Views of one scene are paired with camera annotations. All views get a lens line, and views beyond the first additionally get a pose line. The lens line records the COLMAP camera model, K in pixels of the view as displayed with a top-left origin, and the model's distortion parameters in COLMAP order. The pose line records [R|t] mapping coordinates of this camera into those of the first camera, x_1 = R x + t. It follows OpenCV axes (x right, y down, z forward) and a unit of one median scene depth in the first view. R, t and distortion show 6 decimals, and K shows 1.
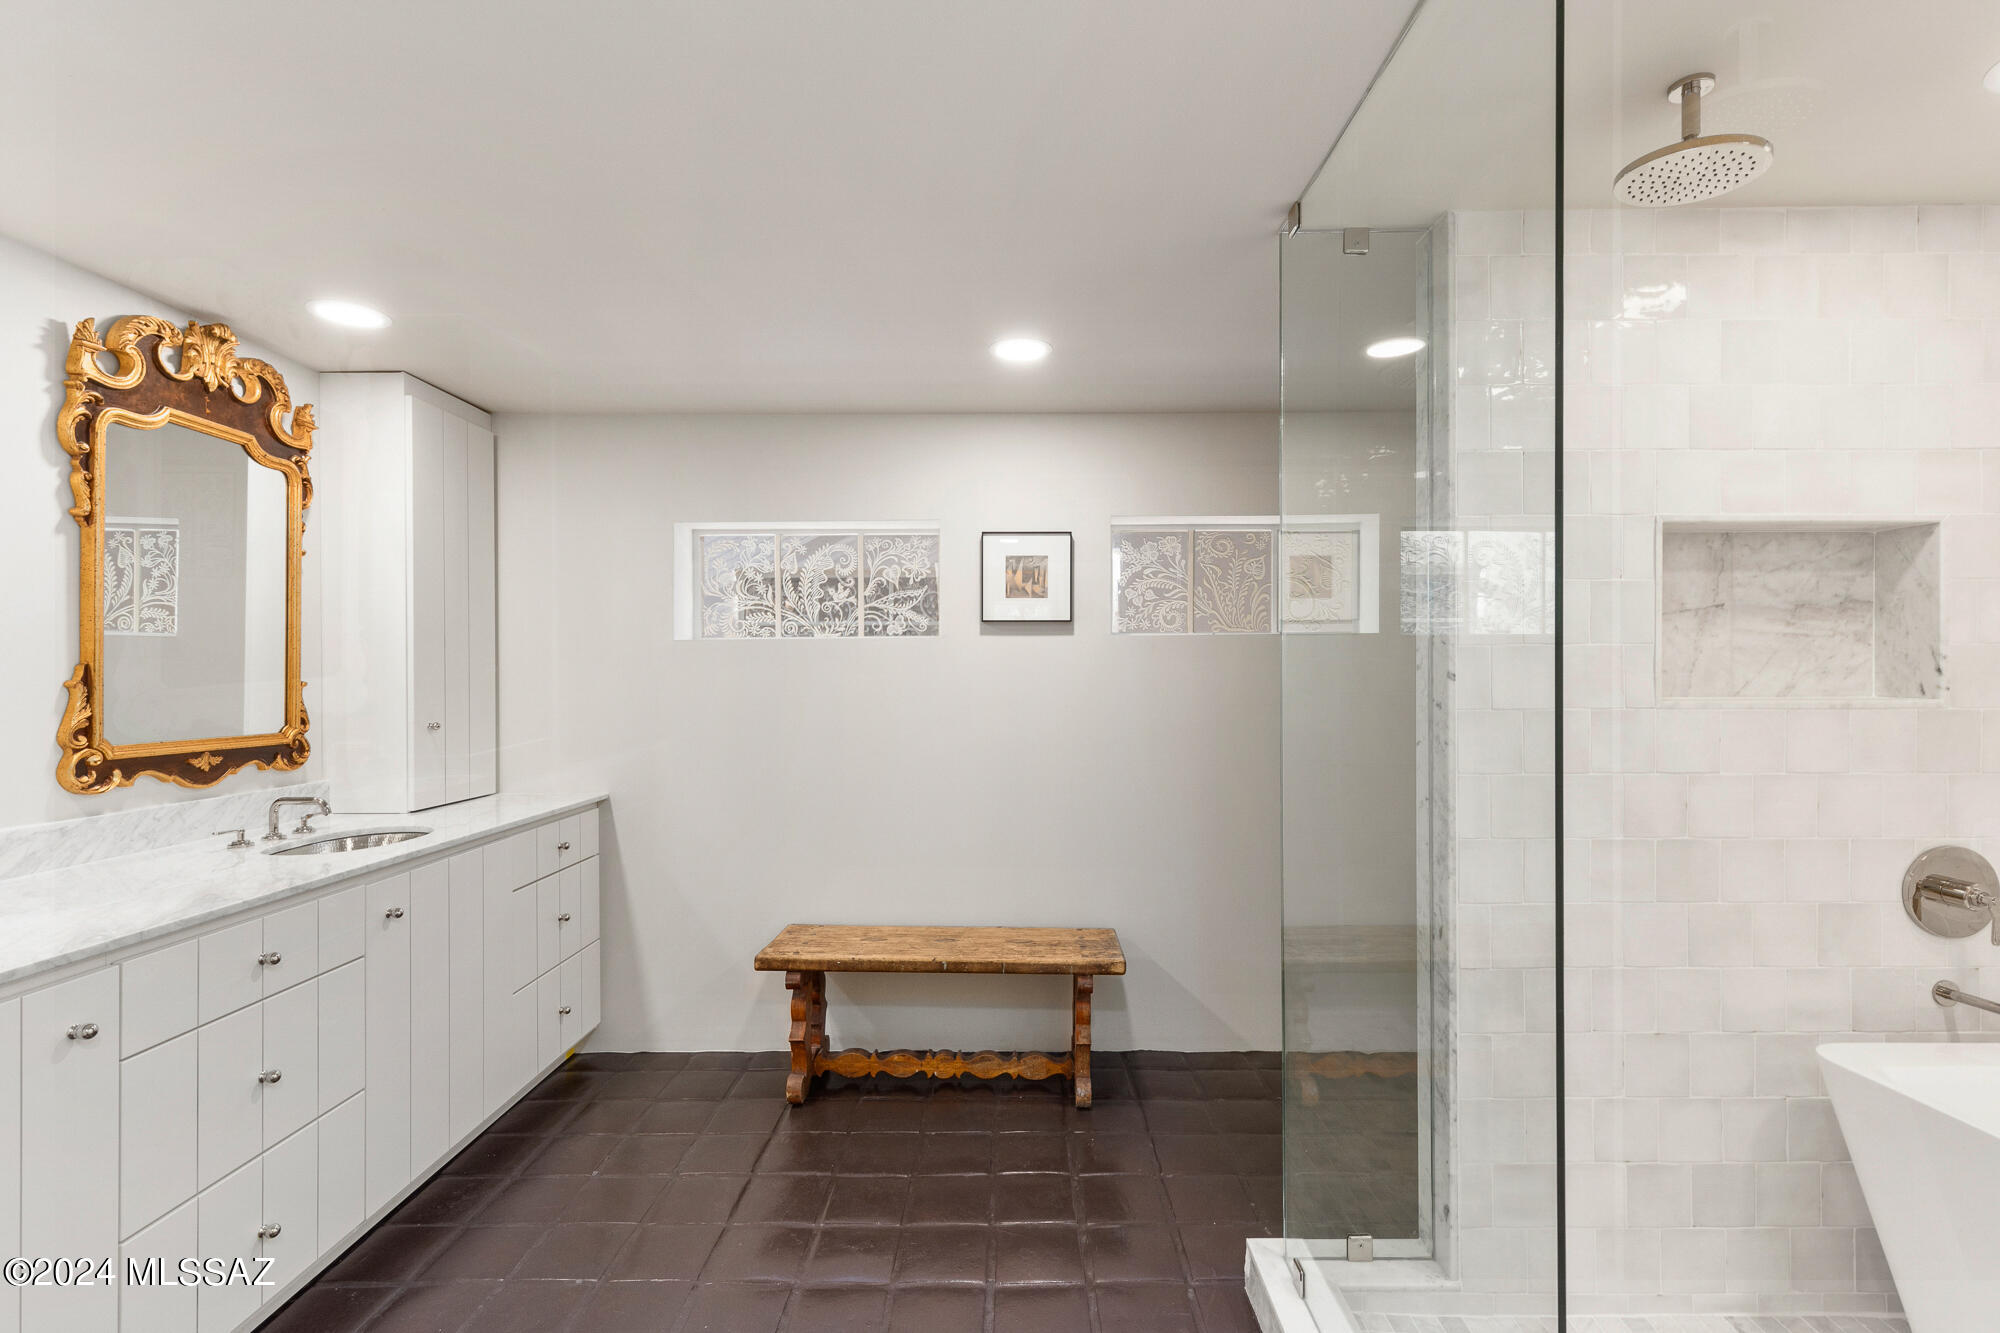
lens RADIAL K [[910.7, 0, 1004.5], [0, 910.7, 673.1], [0, 0, 1]] dist [0.003262, -0.000358]
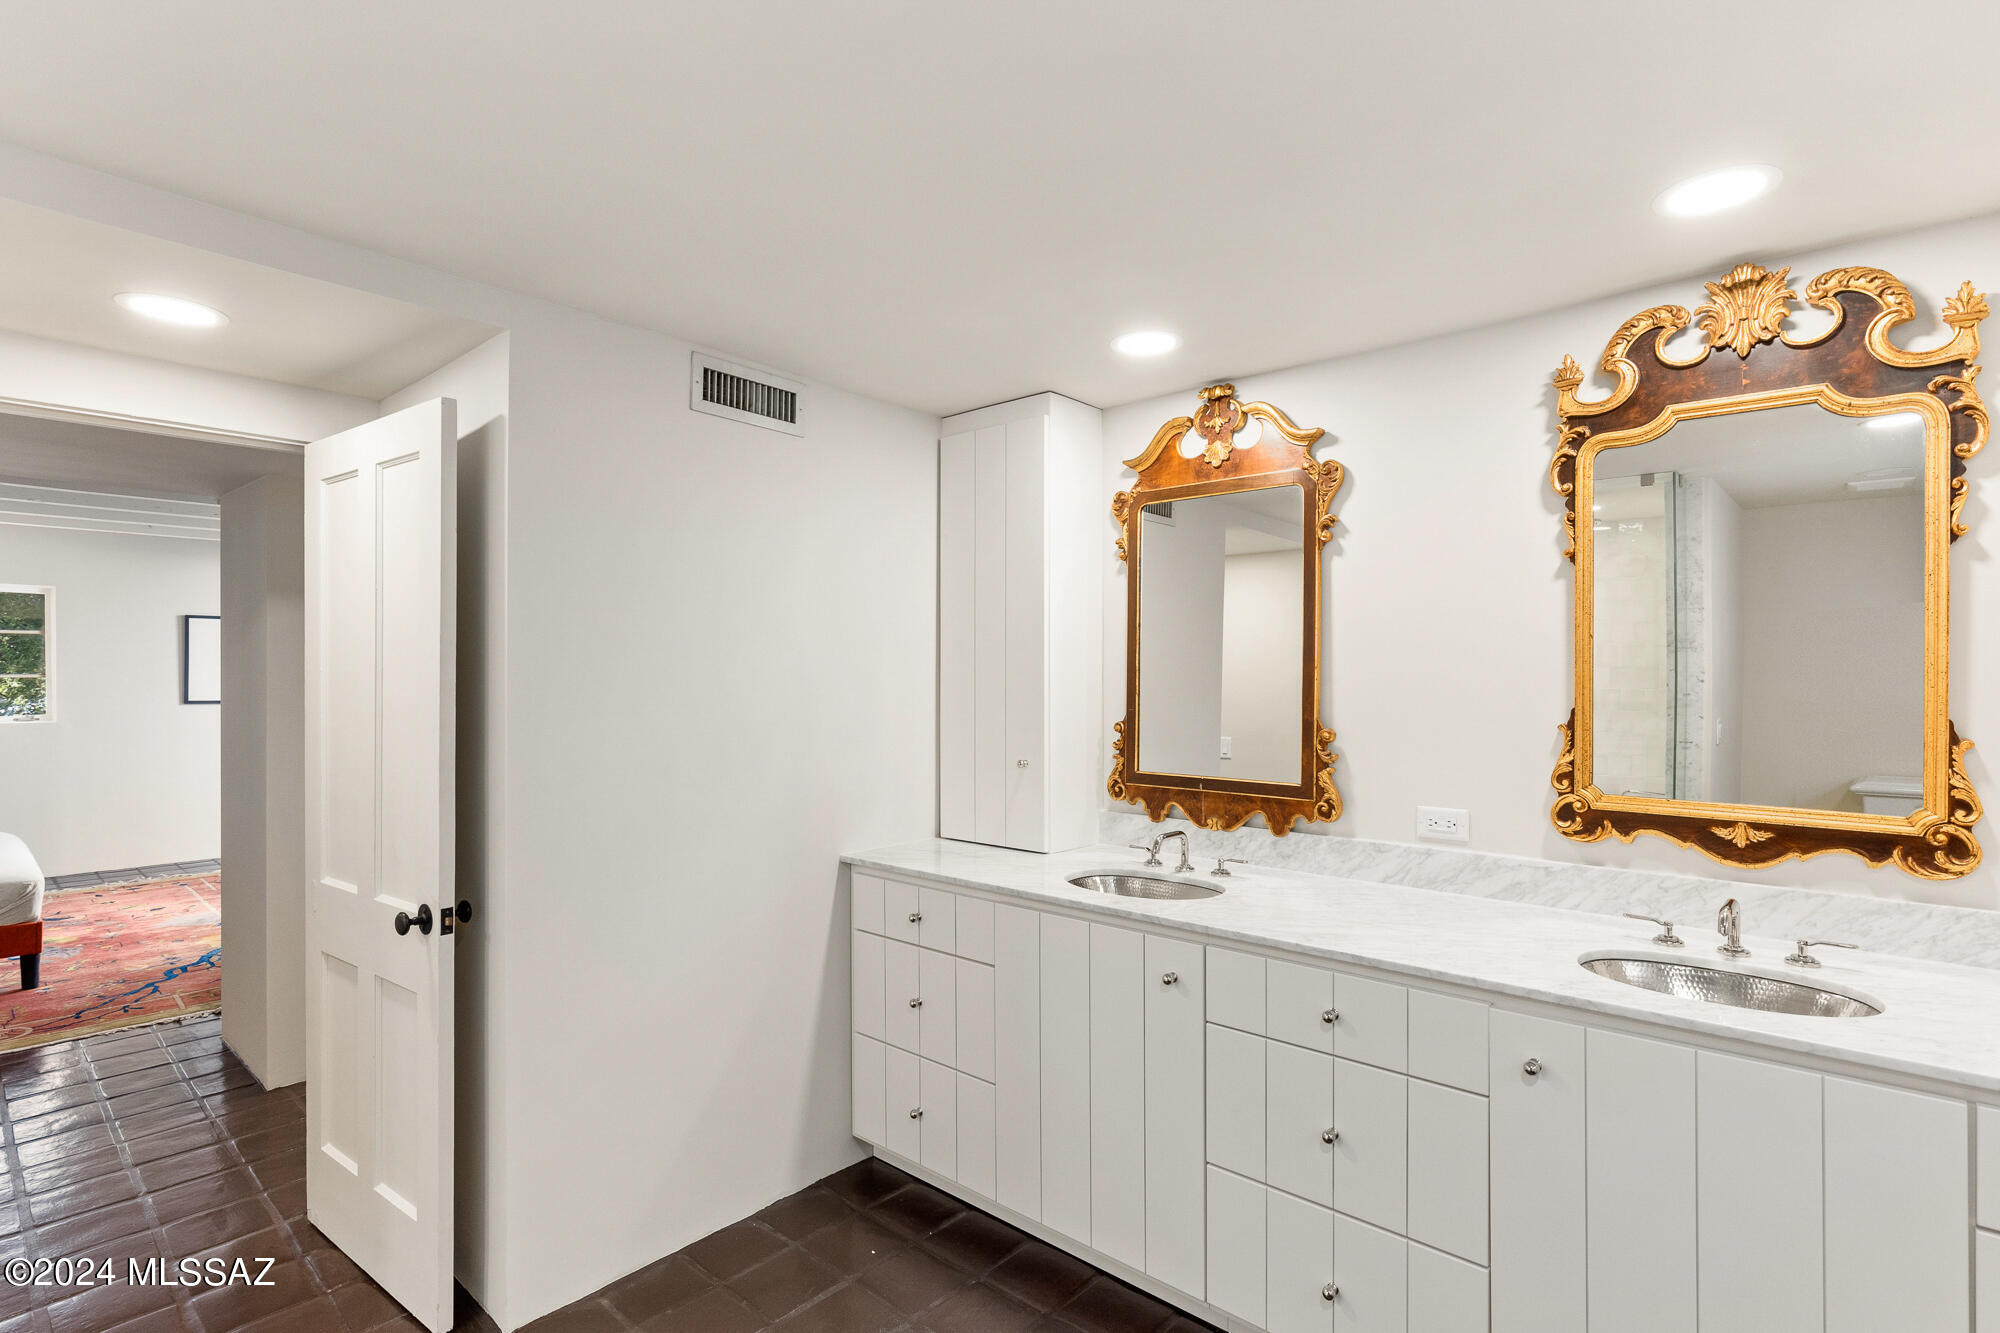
lens RADIAL K [[971.2, 0, 1004.2], [0, 971.2, 667.9], [0, 0, 1]] dist [0.005174, -0.000670]
pose [[-0.649815, 0.002262, -0.760089, 0.187152], [0.005742, 0.999982, -0.001933, -0.053829], [0.760071, -0.005620, -0.649816, 1.207559]]
